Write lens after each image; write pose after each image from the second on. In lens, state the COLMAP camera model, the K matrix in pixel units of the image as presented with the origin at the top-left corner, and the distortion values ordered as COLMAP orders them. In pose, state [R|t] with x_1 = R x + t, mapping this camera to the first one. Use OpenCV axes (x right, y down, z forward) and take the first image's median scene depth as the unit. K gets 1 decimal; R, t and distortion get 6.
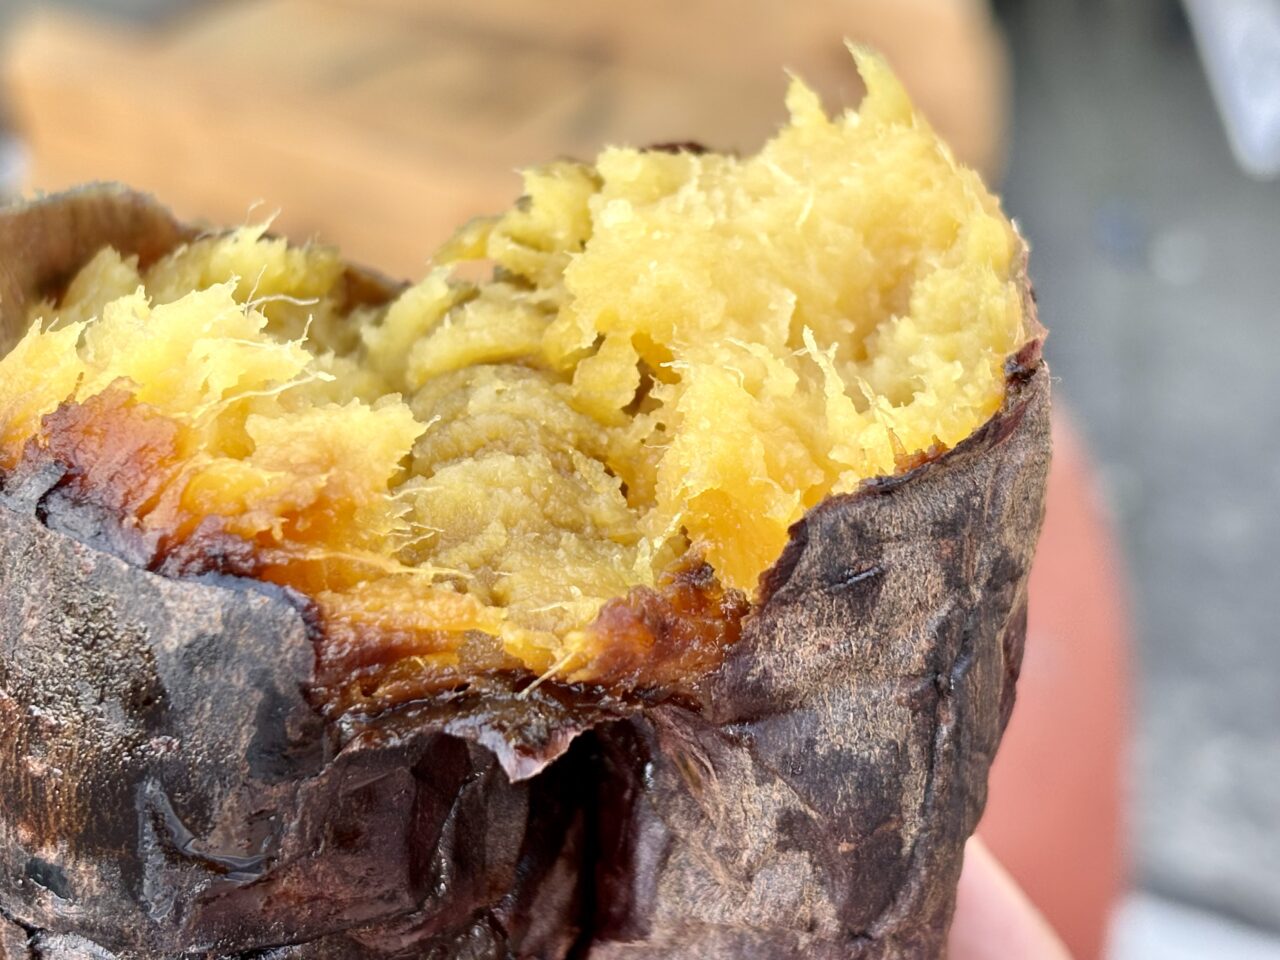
lens RADIAL K [[2540.5, 0, 632.0], [0, 2540.5, 470.8], [0, 0, 1]] dist [0.153004, 0.000000]
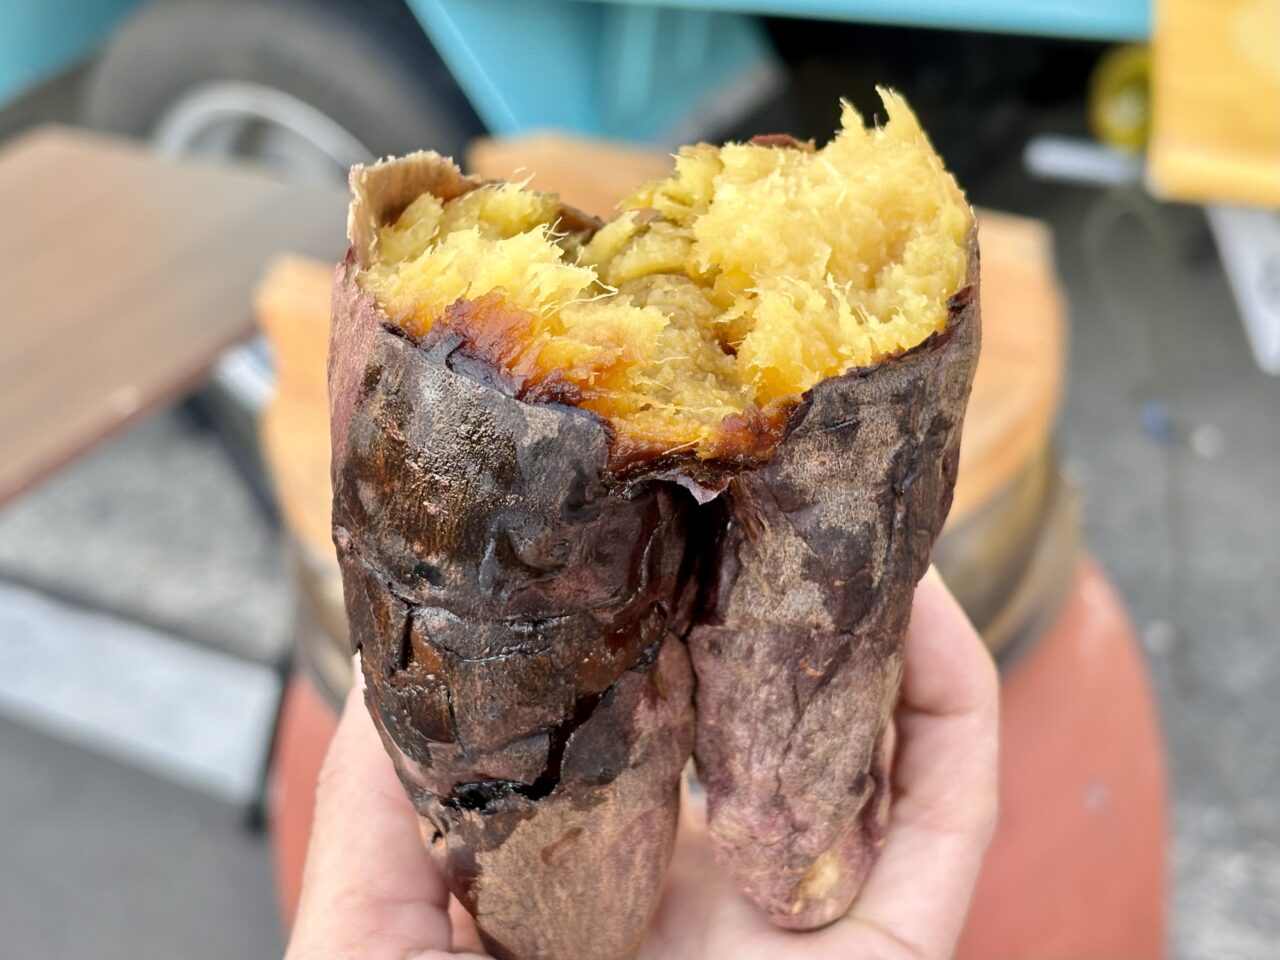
lens RADIAL K [[2165.8, 0, 650.3], [0, 2165.8, 486.2], [0, 0, 1]] dist [0.586309, 0.000000]
pose [[0.990304, 0.069470, -0.120301, 0.128587], [-0.055734, 0.991916, 0.114000, -0.070624], [0.127248, -0.106189, 0.986170, -0.425227]]
